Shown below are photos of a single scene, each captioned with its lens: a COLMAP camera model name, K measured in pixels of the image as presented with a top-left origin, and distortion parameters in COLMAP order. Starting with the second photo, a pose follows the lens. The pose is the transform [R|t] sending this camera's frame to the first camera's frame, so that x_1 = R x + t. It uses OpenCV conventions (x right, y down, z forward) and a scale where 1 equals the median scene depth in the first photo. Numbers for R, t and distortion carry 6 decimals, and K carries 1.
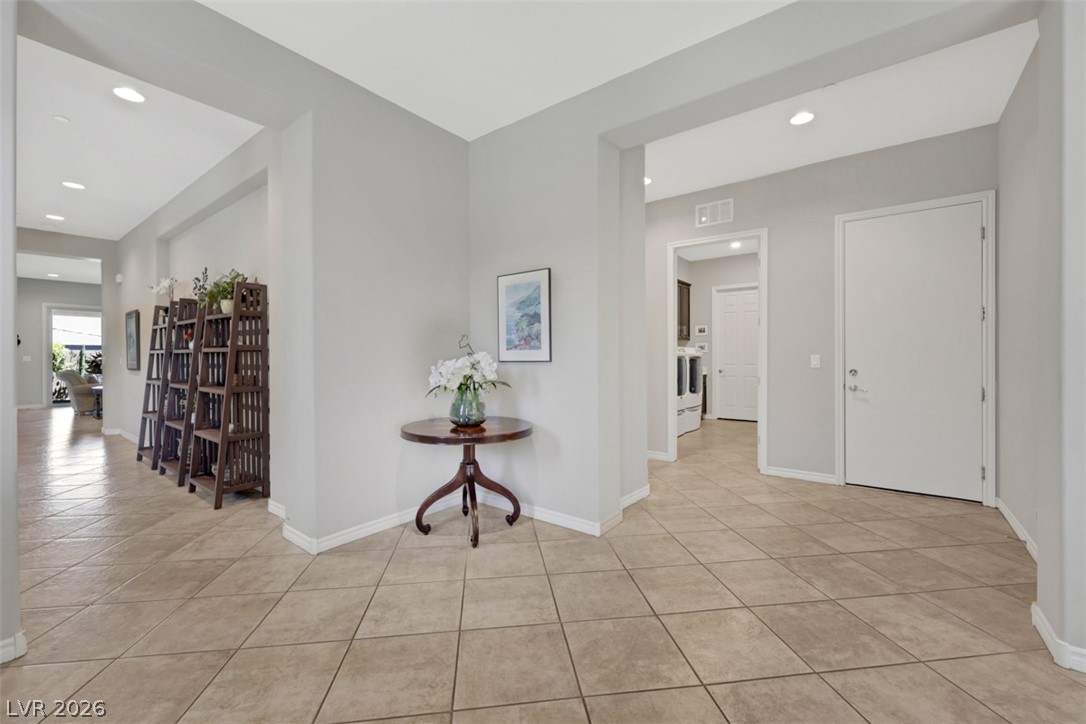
lens RADIAL K [[444.9, 0, 543.2], [0, 444.9, 353.7], [0, 0, 1]] dist [-0.000811, 0.000095]
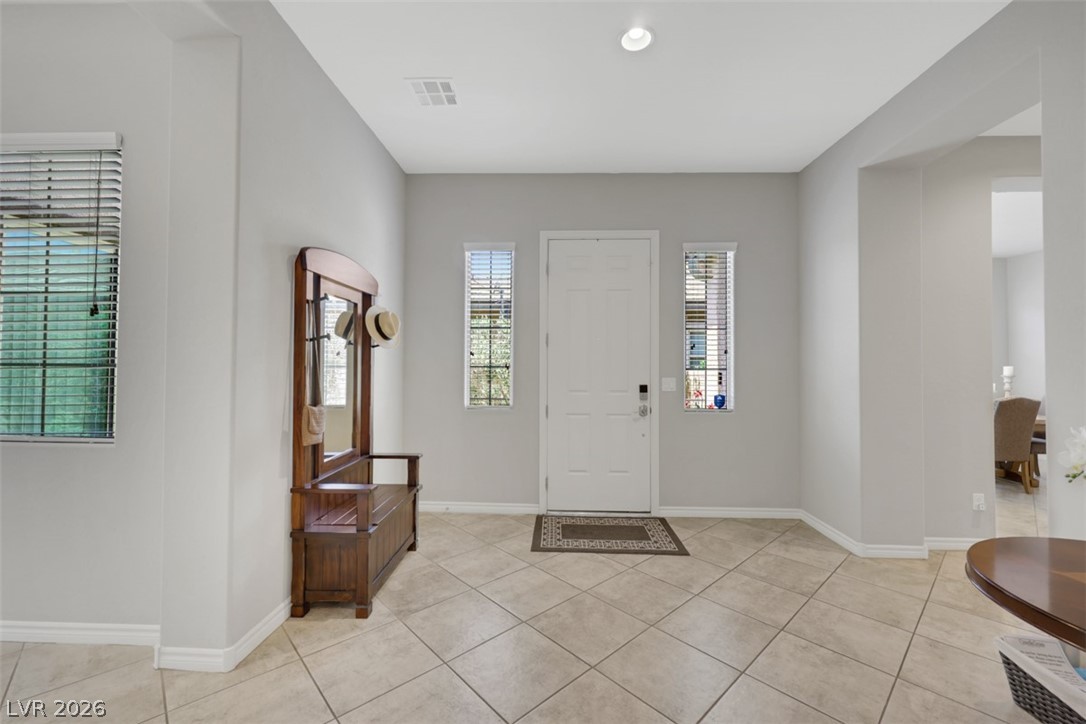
lens RADIAL K [[445.5, 0, 548.9], [0, 445.5, 356.3], [0, 0, 1]] dist [-0.000443, -0.000008]
pose [[-0.805567, -0.016070, -0.592286, 0.475905], [-0.004560, 0.999771, -0.020924, -0.026354], [0.592487, -0.014155, -0.805456, 0.995881]]
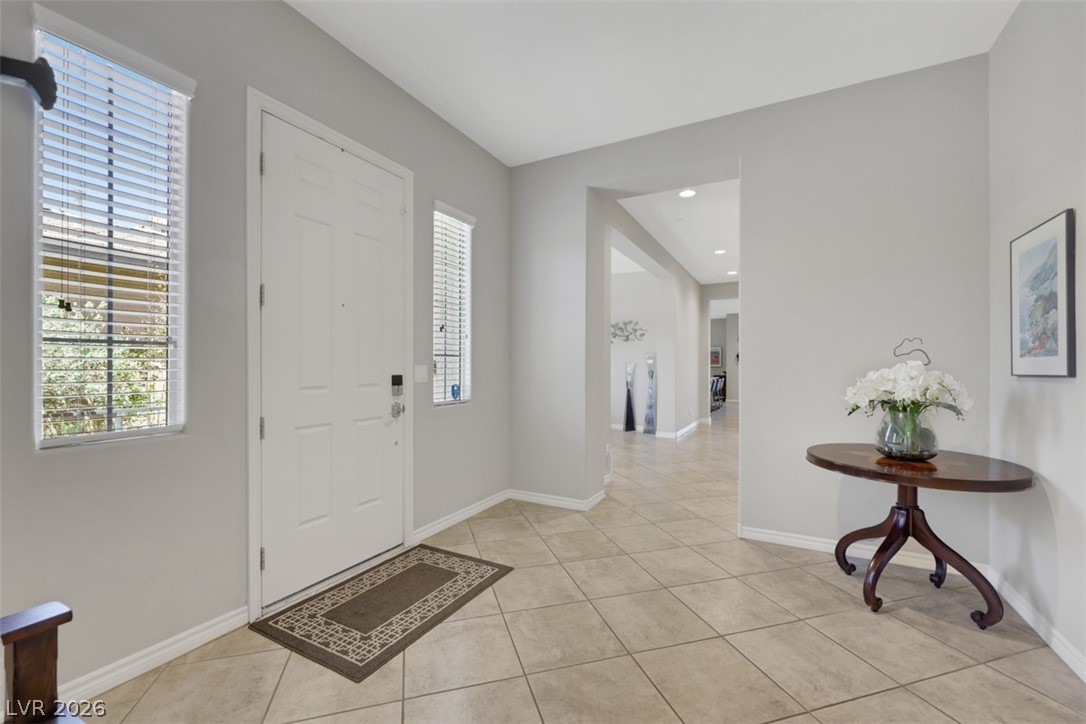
lens RADIAL K [[445.3, 0, 549.0], [0, 445.3, 364.2], [0, 0, 1]] dist [-0.000756, -0.000032]
pose [[0.172102, -0.000783, -0.985079, 0.480367], [-0.002916, 0.999995, -0.001304, 0.004955], [0.985075, 0.003097, 0.172099, 0.283328]]
